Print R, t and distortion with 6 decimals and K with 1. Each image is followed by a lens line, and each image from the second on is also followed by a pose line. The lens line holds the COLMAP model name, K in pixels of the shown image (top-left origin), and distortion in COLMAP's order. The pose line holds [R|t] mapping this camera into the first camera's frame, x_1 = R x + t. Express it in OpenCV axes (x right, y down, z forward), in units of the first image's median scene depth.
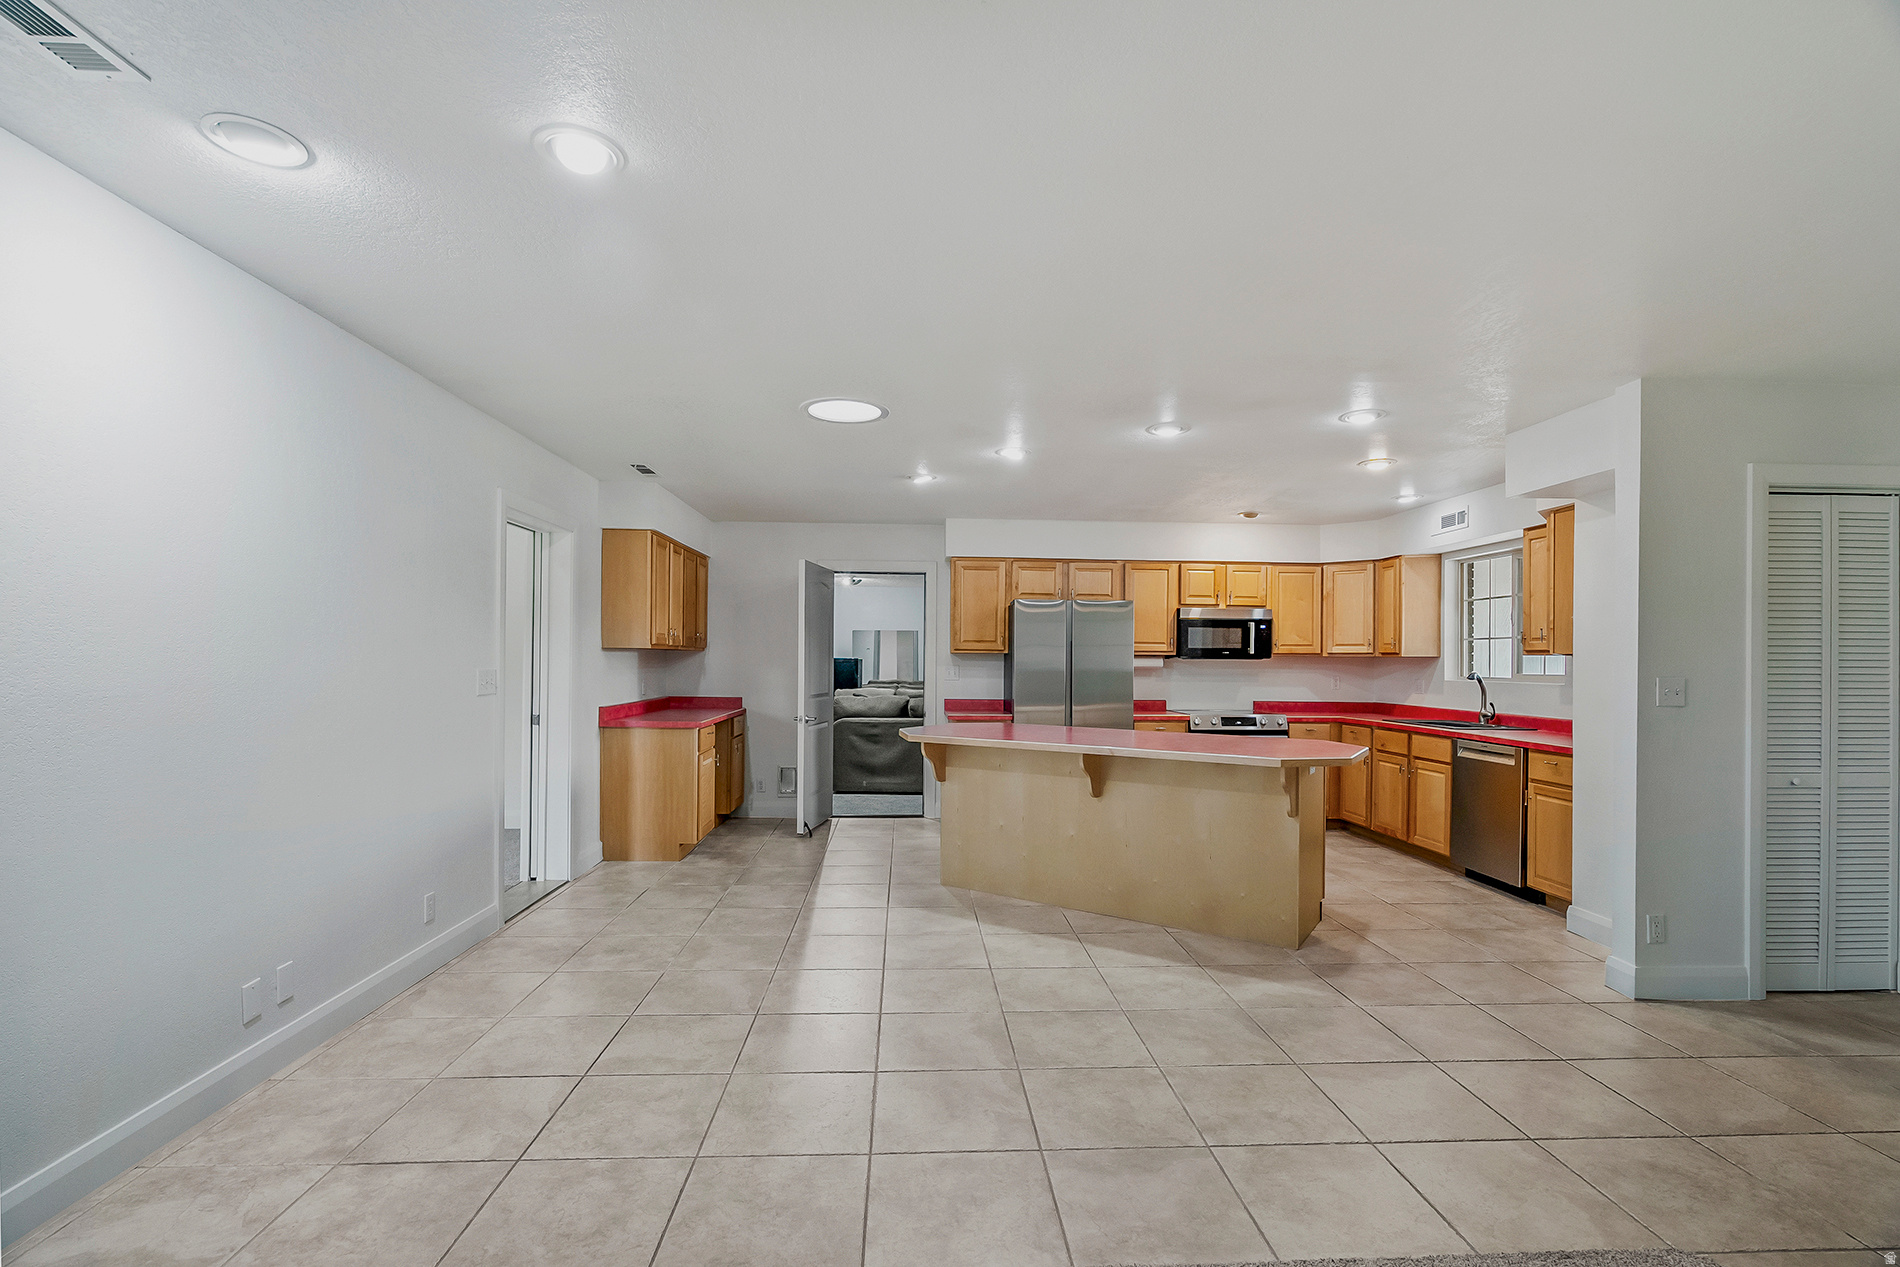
lens RADIAL K [[850.5, 0, 953.1], [0, 850.5, 660.5], [0, 0, 1]] dist [-0.003337, 0.000125]
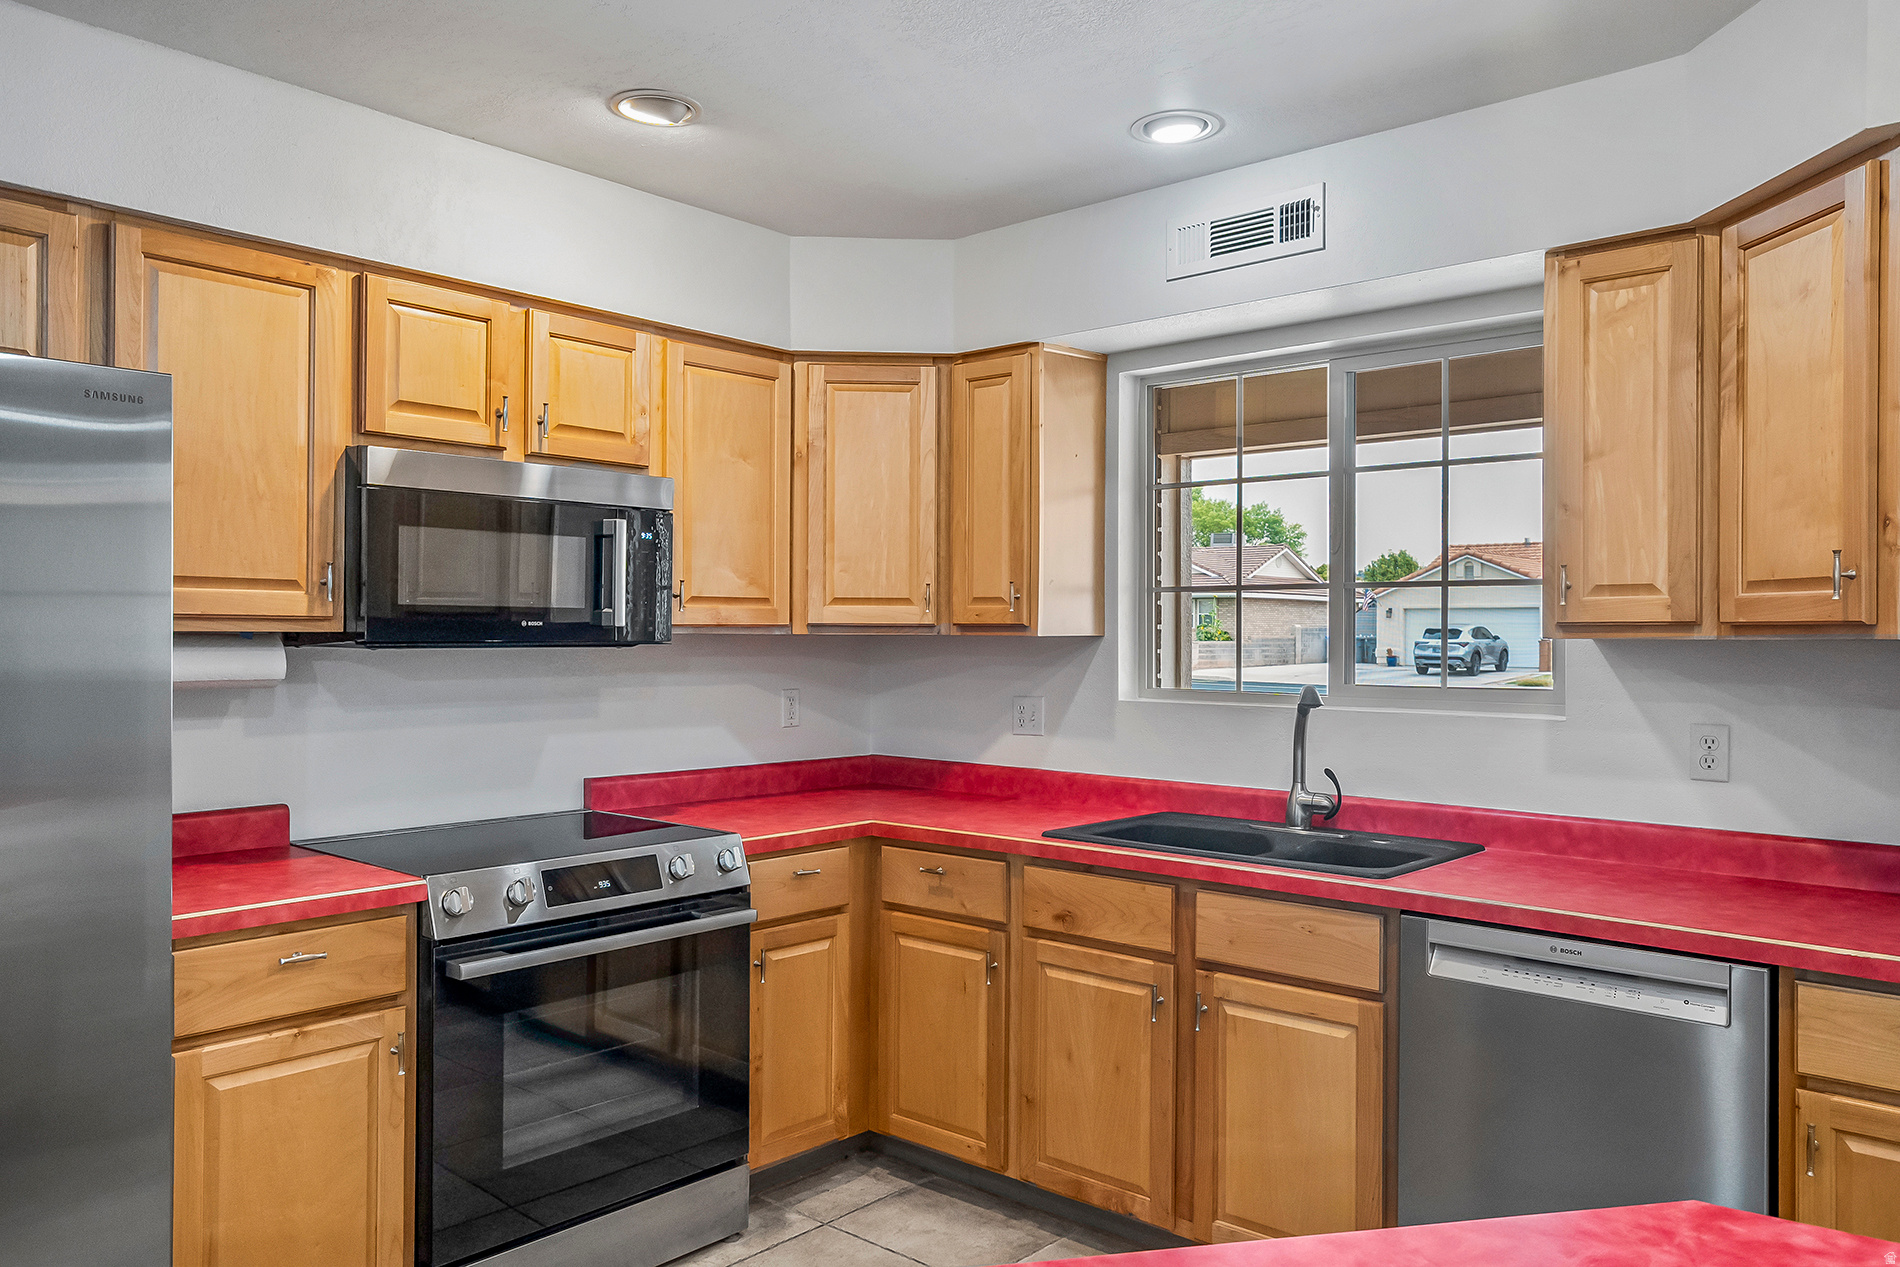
lens RADIAL K [[1341.9, 0, 950.0], [0, 1341.9, 633.5], [0, 0, 1]] dist [0.009553, 0.002294]
pose [[0.703779, -0.005012, 0.710402, 0.114040], [0.000807, 0.999980, 0.006255, -0.009167], [-0.710419, -0.003829, 0.703769, 0.642014]]
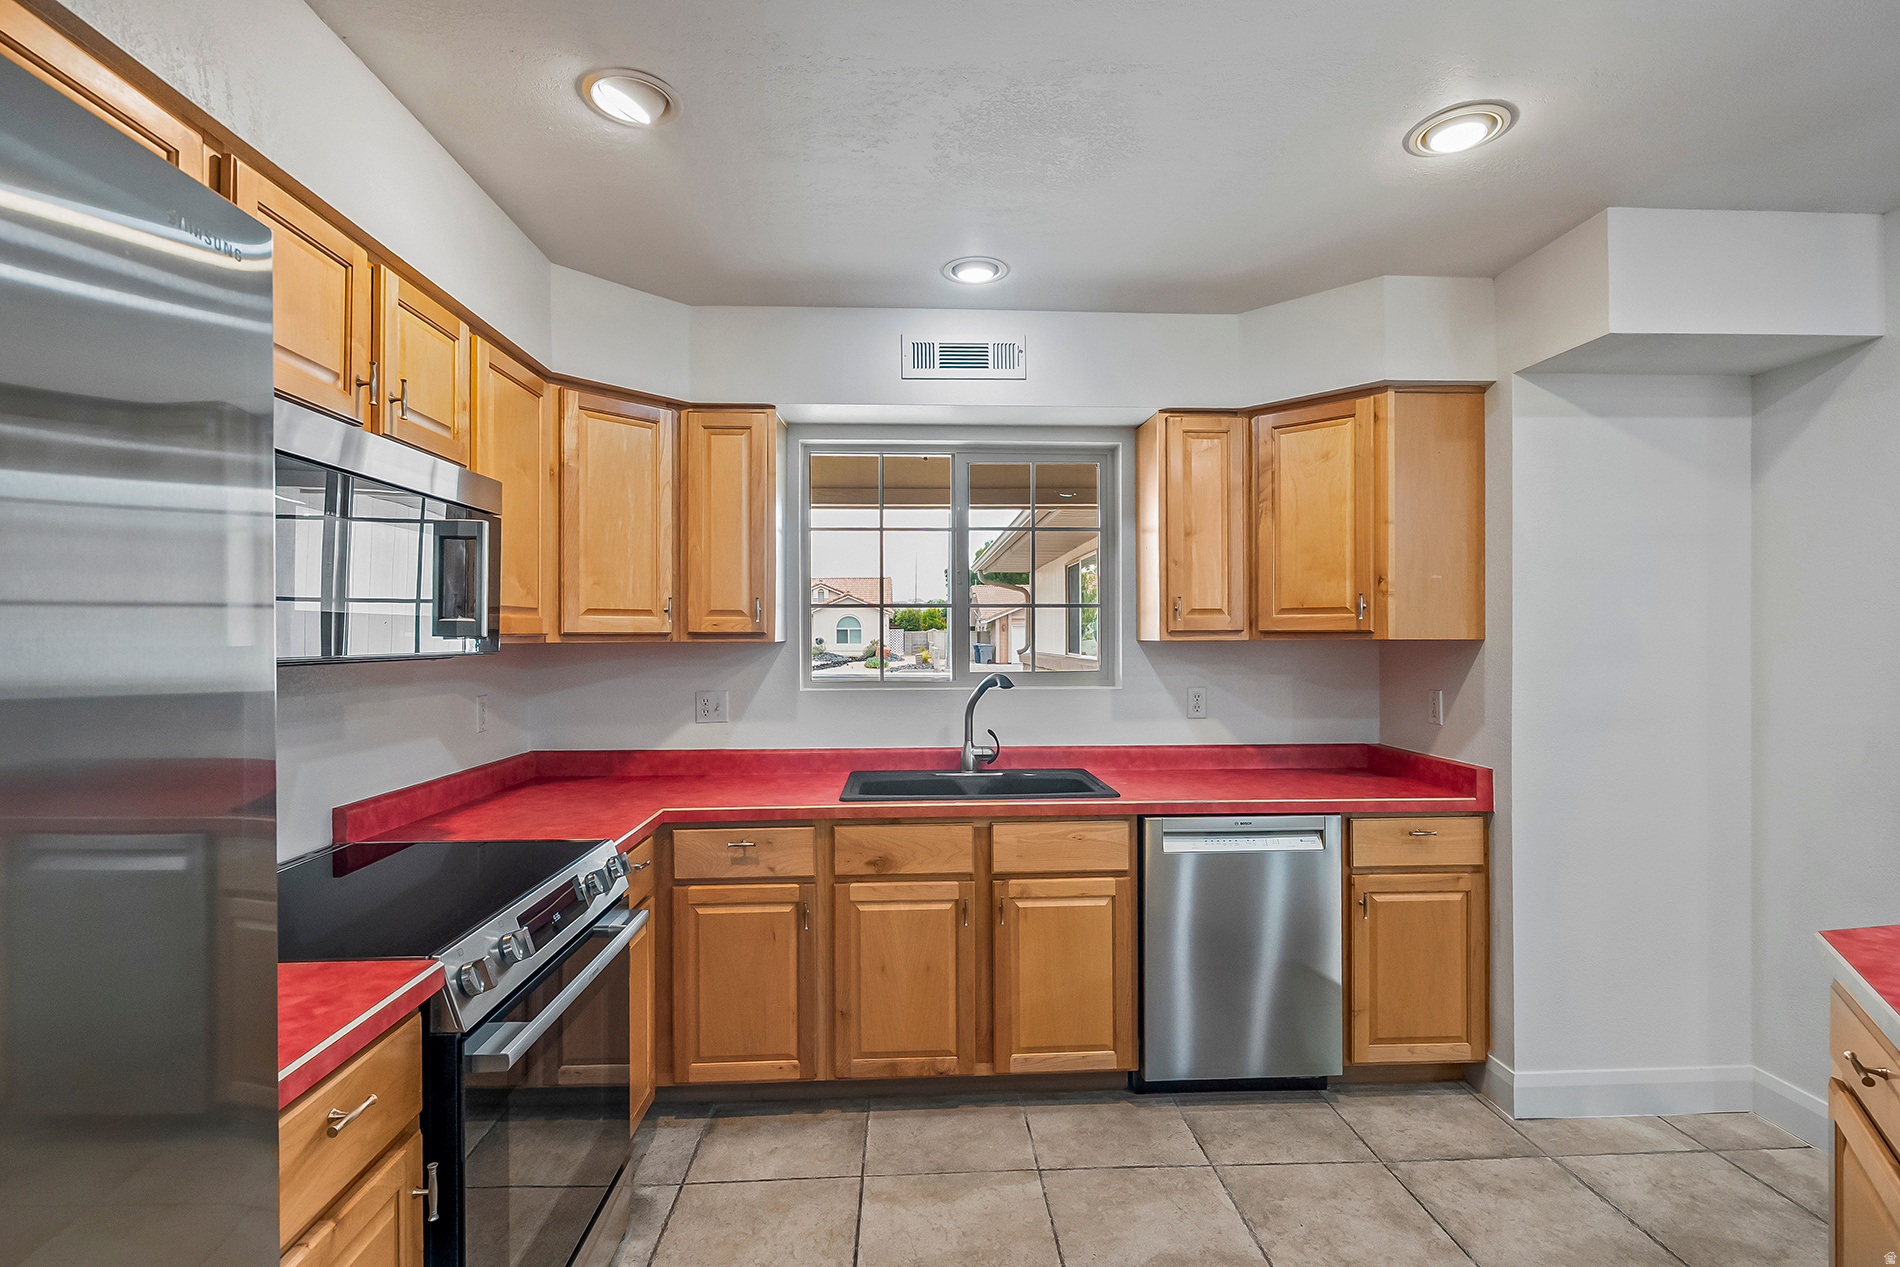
lens RADIAL K [[870.4, 0, 942.0], [0, 870.4, 635.3], [0, 0, 1]] dist [-0.004612, 0.000152]
pose [[0.010459, -0.007439, 0.999918, 0.086927], [0.002436, 0.999970, 0.007414, -0.011150], [-0.999942, 0.002359, 0.010477, 0.913765]]
